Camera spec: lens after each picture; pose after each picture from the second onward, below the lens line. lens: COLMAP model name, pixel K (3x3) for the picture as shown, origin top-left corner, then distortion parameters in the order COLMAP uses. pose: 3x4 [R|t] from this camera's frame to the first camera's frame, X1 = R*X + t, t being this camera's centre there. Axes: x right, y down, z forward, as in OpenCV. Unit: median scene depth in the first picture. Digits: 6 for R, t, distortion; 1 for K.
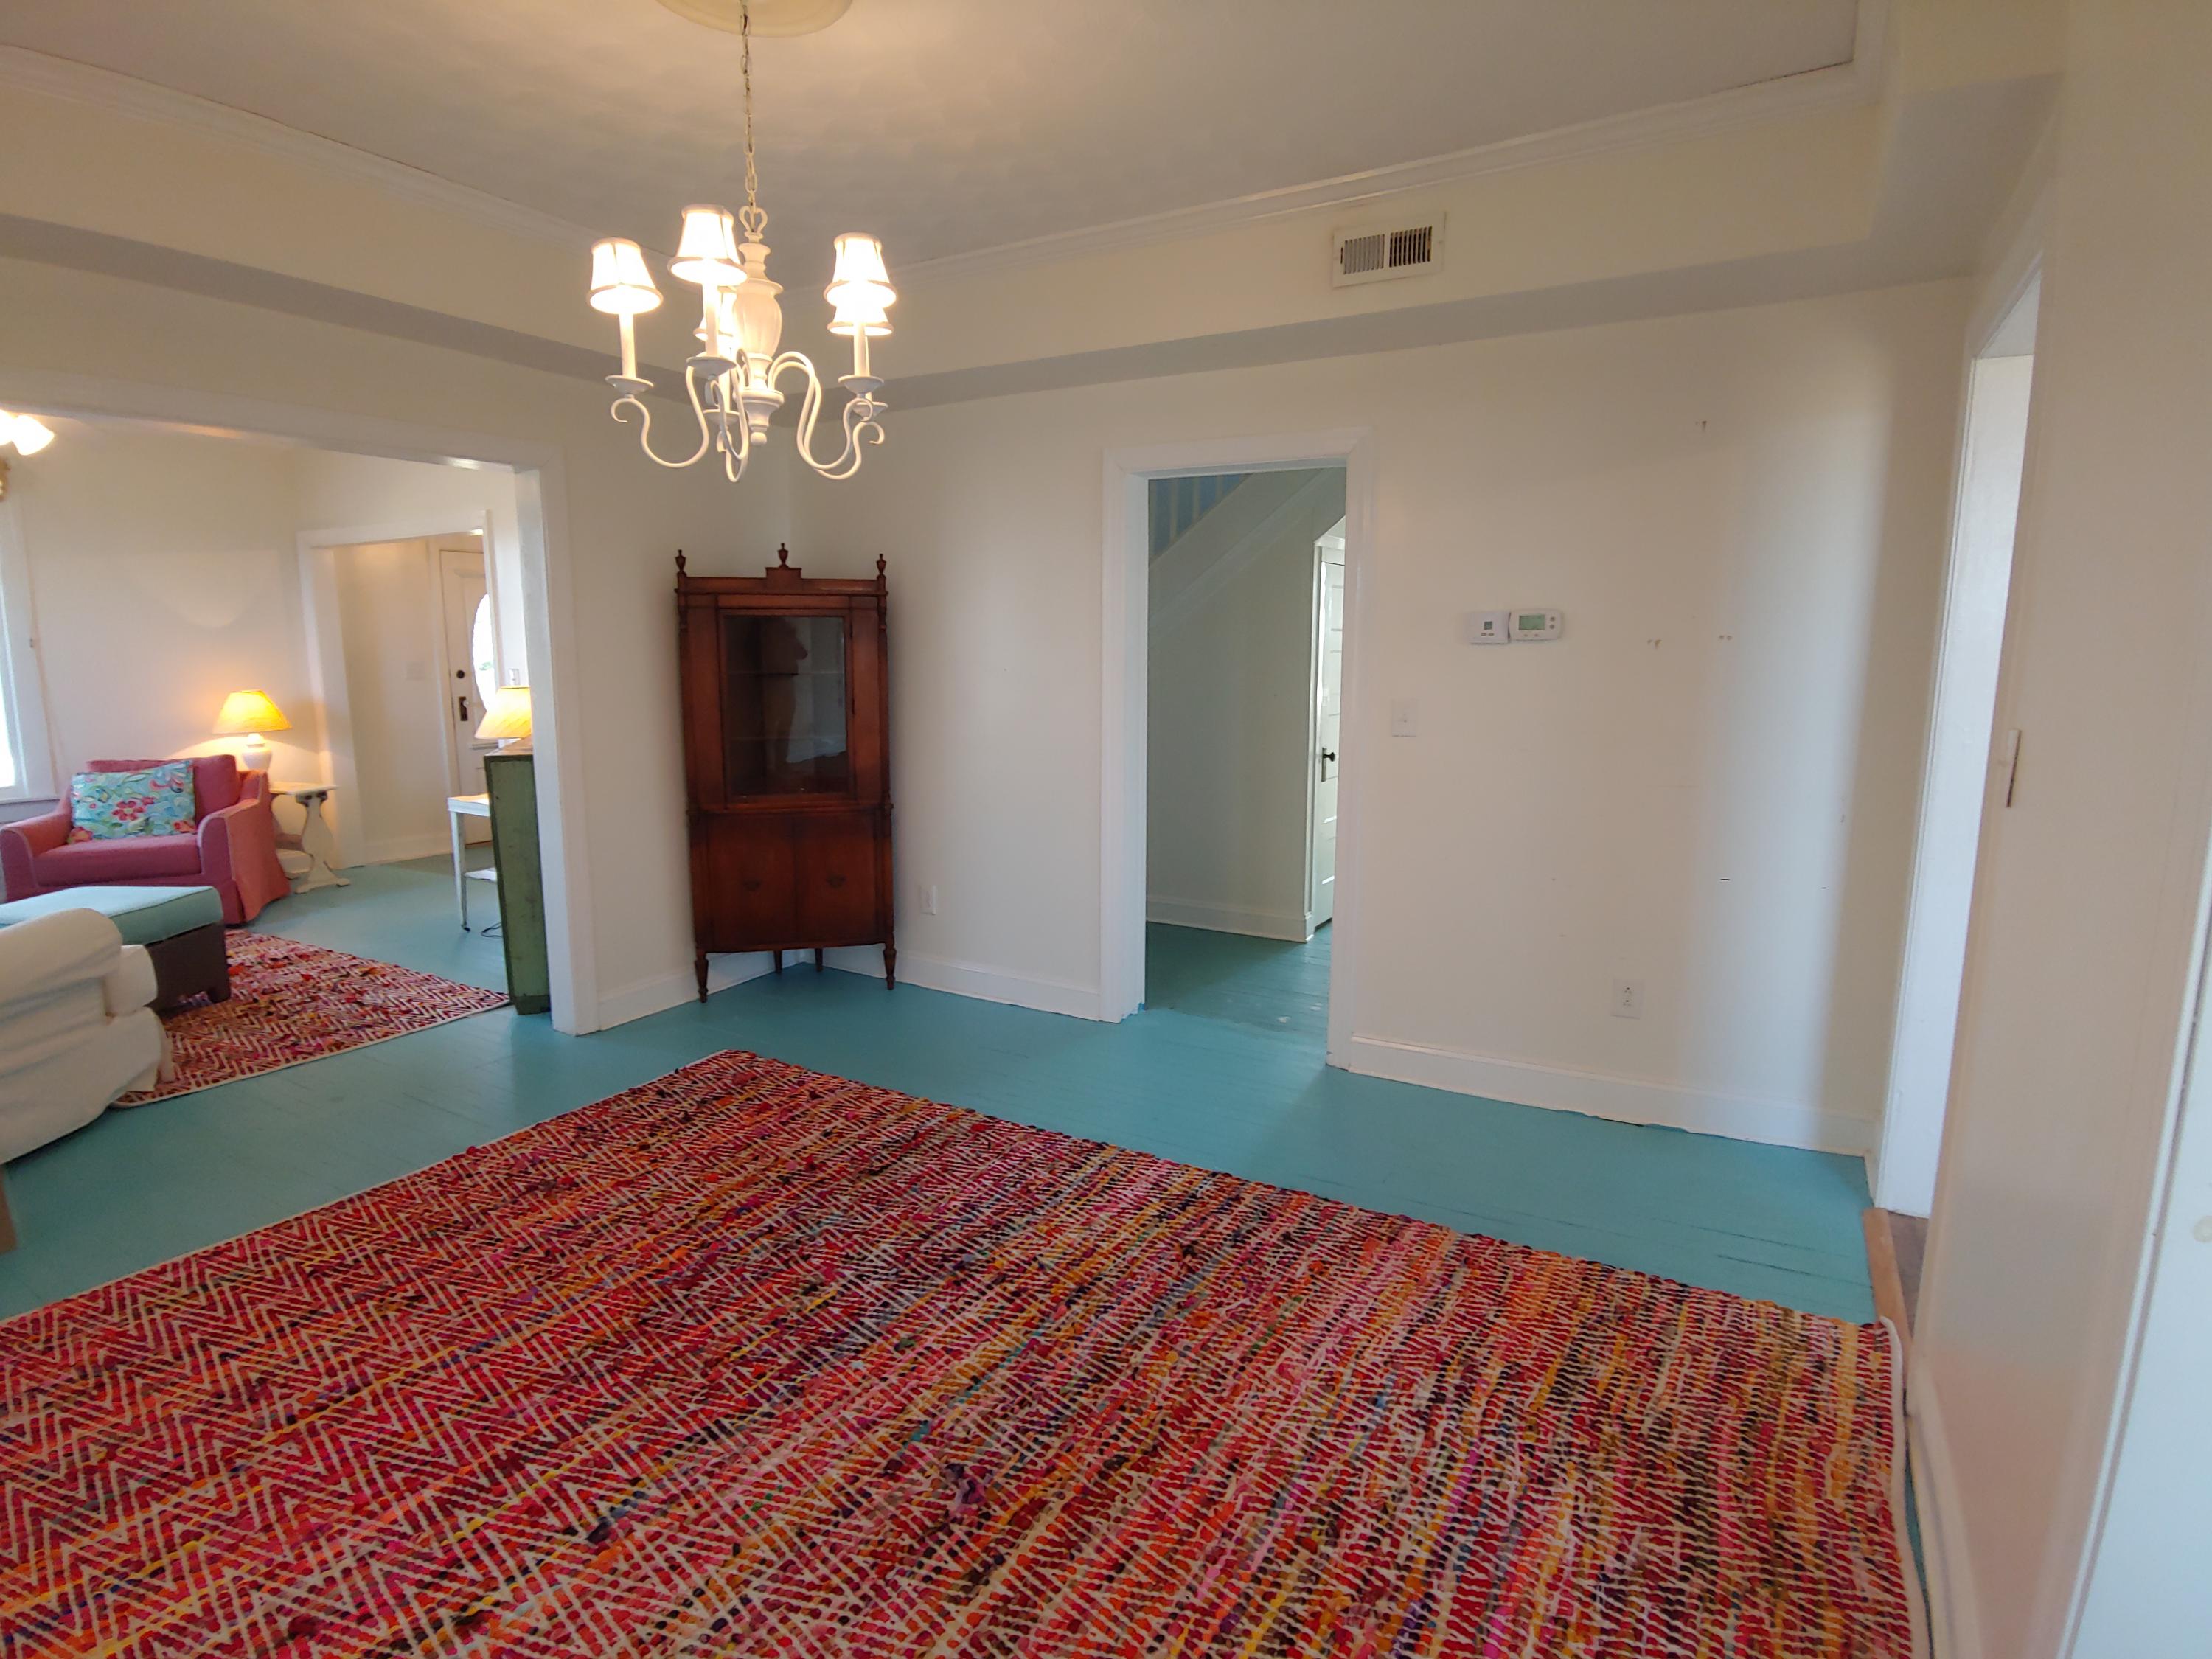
lens RADIAL K [[1123.9, 0, 1106.0], [0, 1123.9, 829.5], [0, 0, 1]] dist [-0.004210, -0.014402]
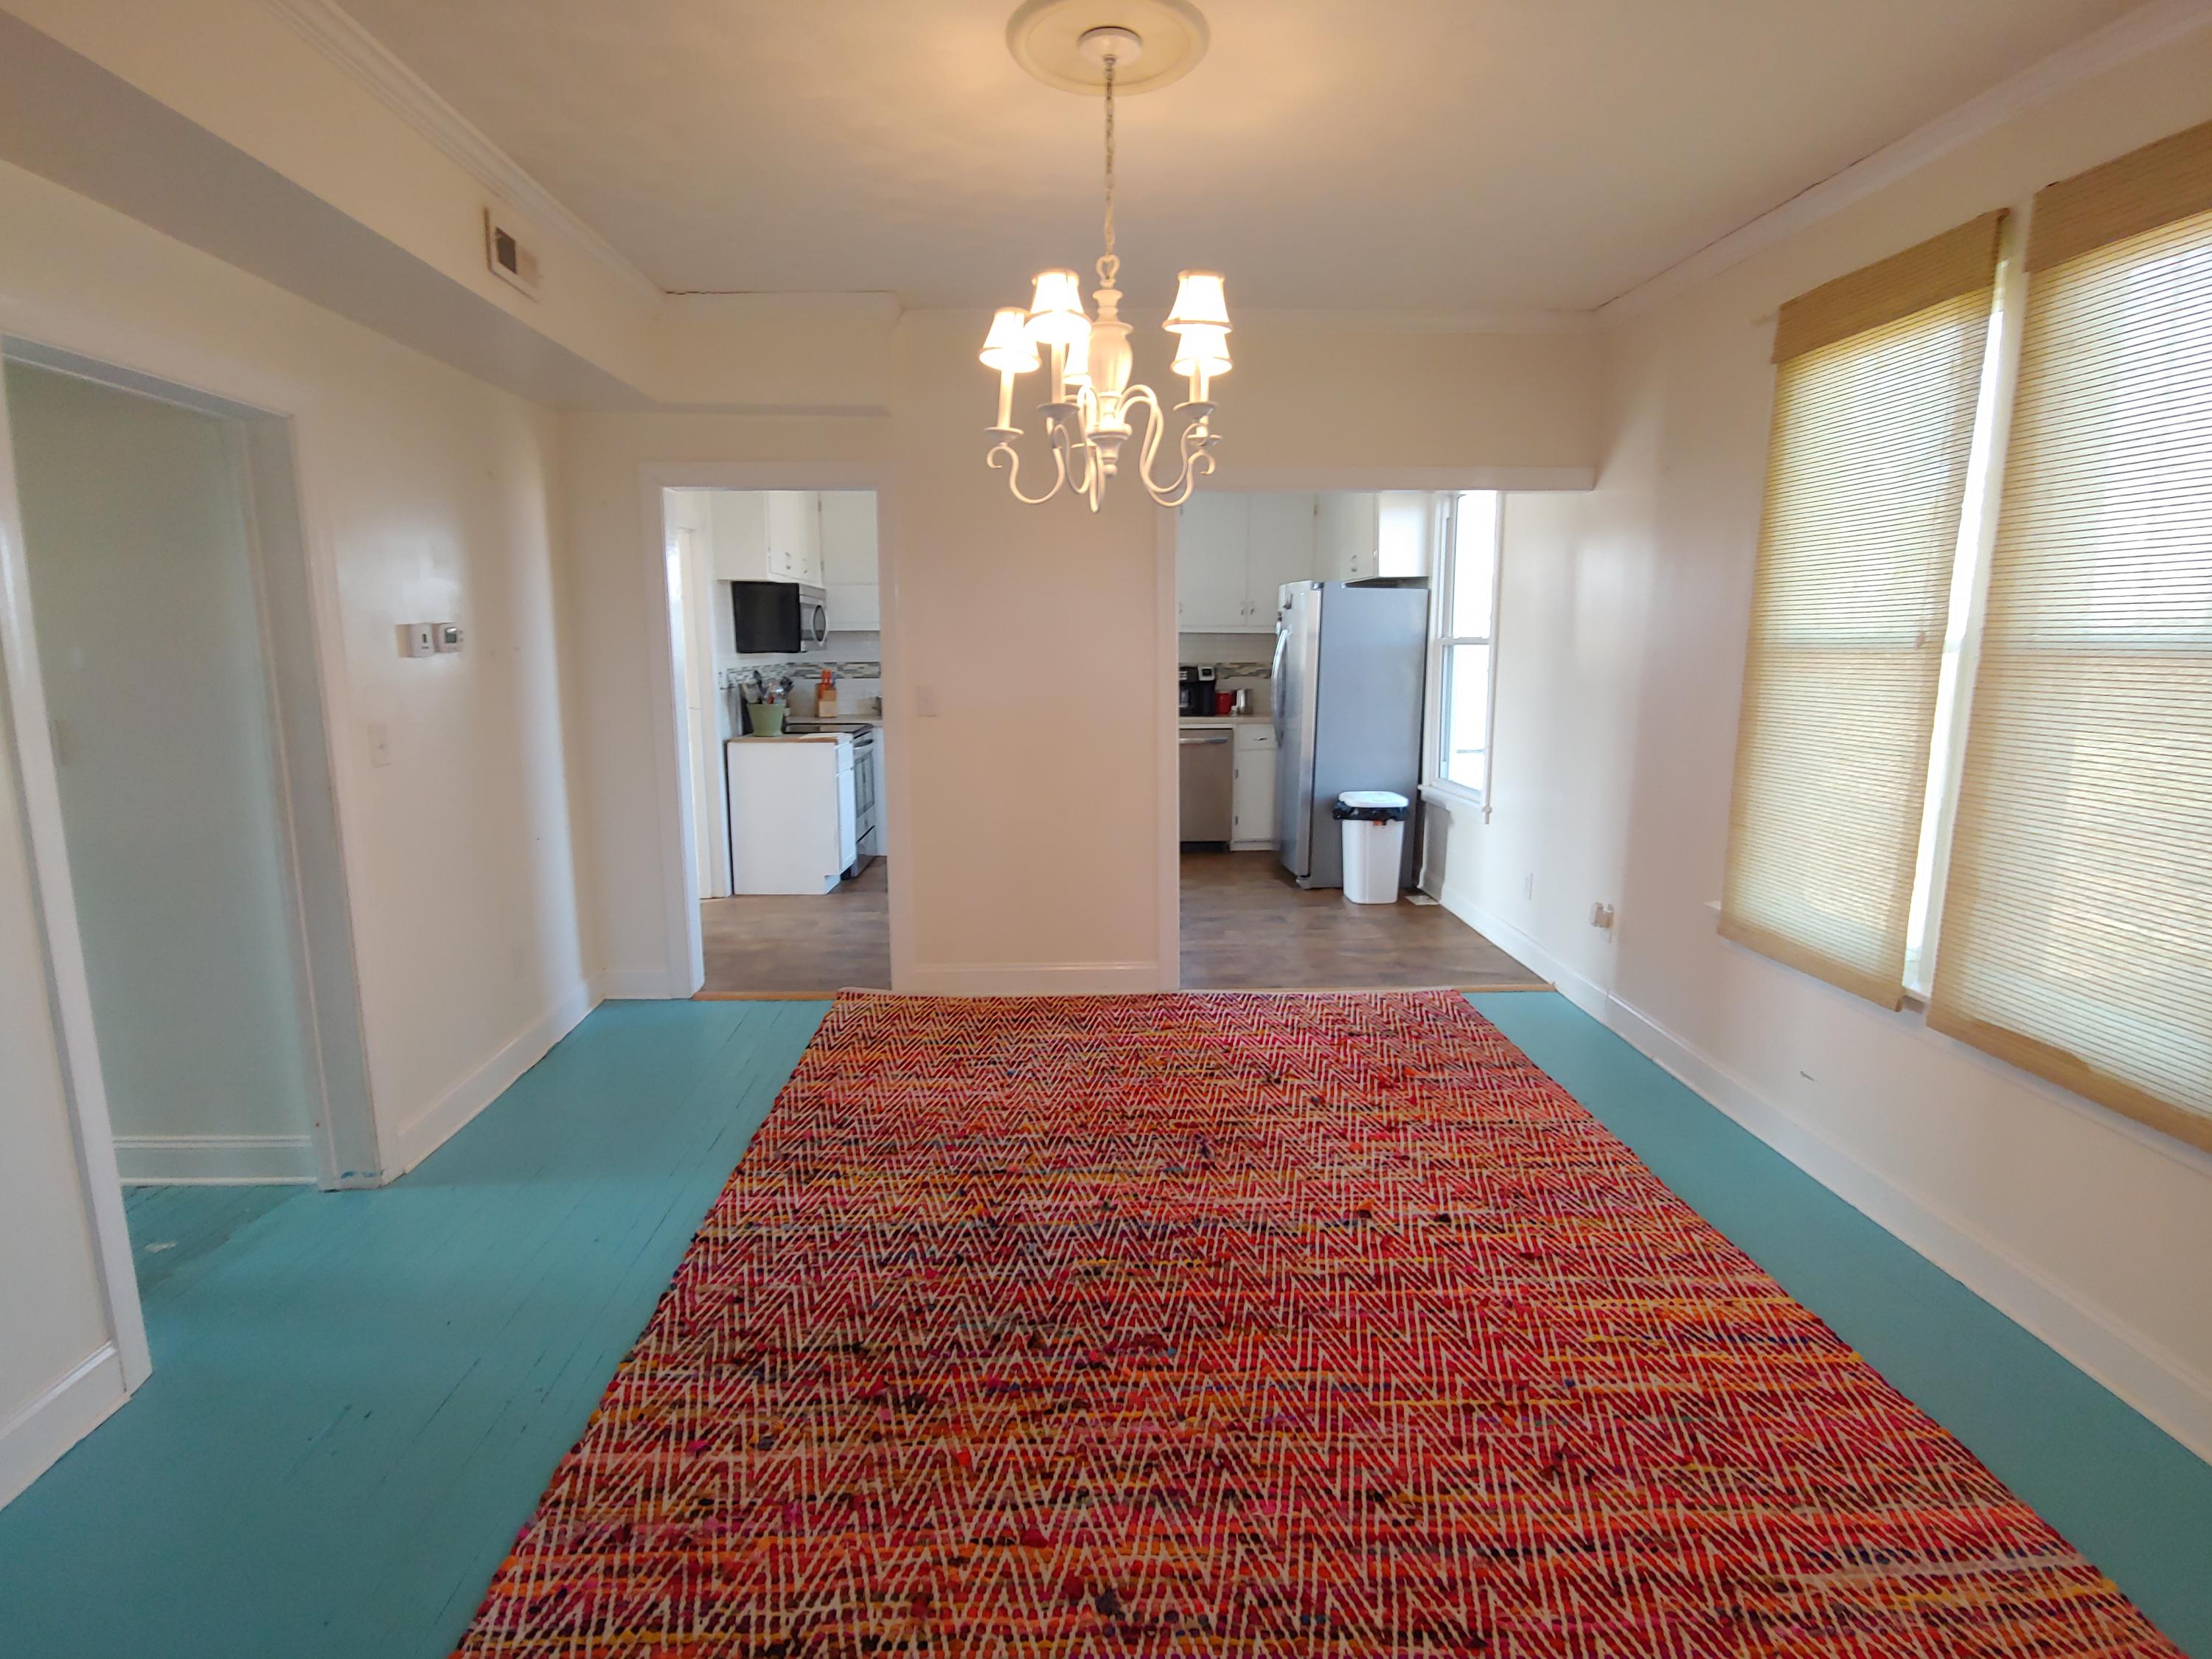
lens RADIAL K [[1123.9, 0, 1106.0], [0, 1123.9, 829.5], [0, 0, 1]] dist [-0.004210, -0.014402]
pose [[-0.540369, -0.140711, 0.829579, -1.306349], [0.126346, 0.961171, 0.245330, -0.296890], [-0.831888, 0.237383, -0.501609, 1.709333]]
